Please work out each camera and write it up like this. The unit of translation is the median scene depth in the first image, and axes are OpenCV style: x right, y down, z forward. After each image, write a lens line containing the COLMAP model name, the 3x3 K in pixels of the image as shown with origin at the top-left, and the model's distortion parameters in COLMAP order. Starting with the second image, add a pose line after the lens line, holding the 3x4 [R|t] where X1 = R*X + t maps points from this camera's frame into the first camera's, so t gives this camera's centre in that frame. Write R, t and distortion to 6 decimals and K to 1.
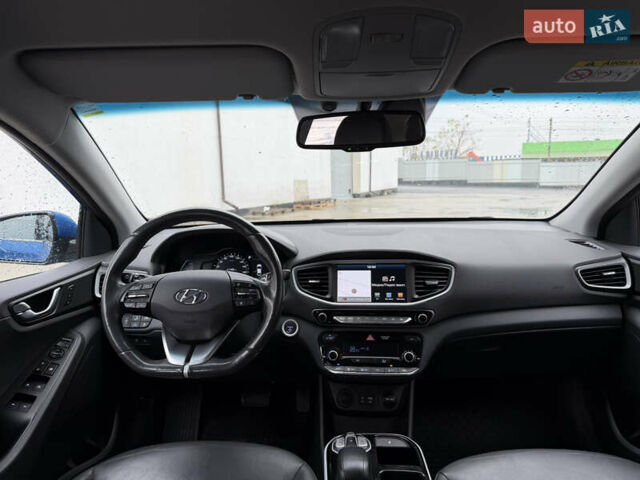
lens RADIAL K [[447.7, 0, 318.8], [0, 447.7, 241.9], [0, 0, 1]] dist [0.093102, -0.125306]
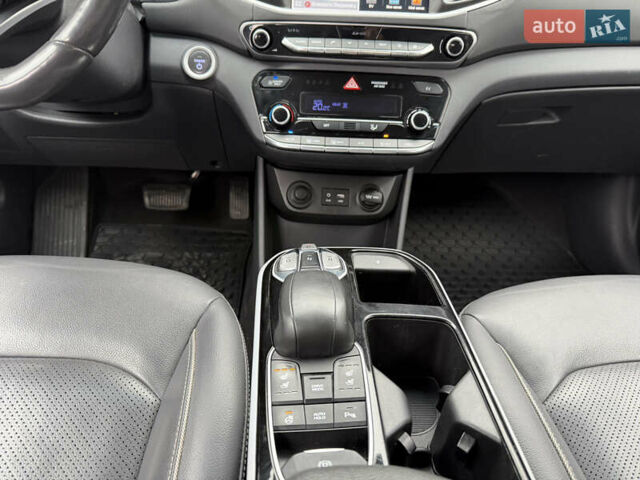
lens RADIAL K [[452.3, 0, 317.8], [0, 452.3, 240.7], [0, 0, 1]] dist [0.058836, -0.092518]
pose [[0.995064, 0.015129, 0.098080, 0.024649], [-0.050589, 0.927588, 0.370165, 0.187595], [-0.085378, -0.373299, 0.923774, 0.437374]]
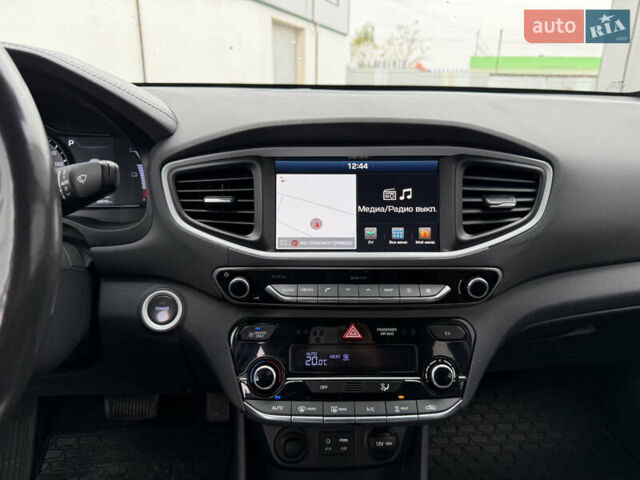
lens RADIAL K [[447.7, 0, 318.8], [0, 447.7, 241.9], [0, 0, 1]] dist [0.093102, -0.125306]
pose [[0.991984, -0.007984, 0.126112, 0.029166], [-0.015397, 0.982930, 0.183336, 0.050940], [-0.125422, -0.183808, 0.974928, 0.602873]]
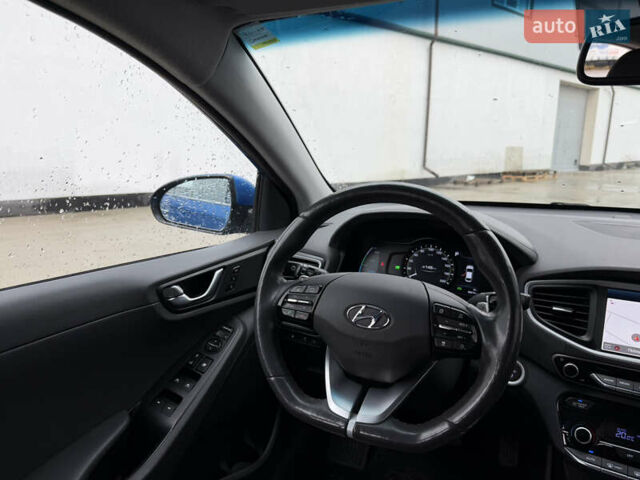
lens RADIAL K [[447.7, 0, 318.8], [0, 447.7, 241.9], [0, 0, 1]] dist [0.093102, -0.125306]
pose [[0.906923, 0.116165, -0.404964, -0.074249], [-0.085818, 0.992020, 0.092372, -0.035721], [0.412462, -0.049021, 0.909655, 0.297008]]
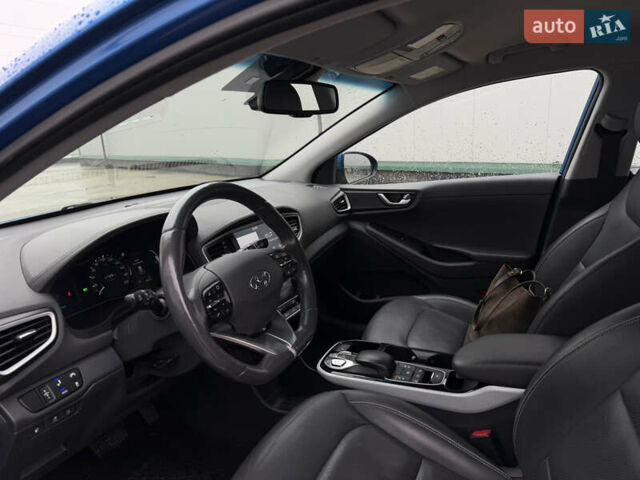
lens RADIAL K [[447.7, 0, 318.8], [0, 447.7, 241.9], [0, 0, 1]] dist [0.093102, -0.125306]
pose [[0.436548, -0.224925, 0.871111, -0.785314], [0.181698, 0.970335, 0.159489, -0.057968], [-0.881142, 0.088655, 0.464466, 0.379708]]
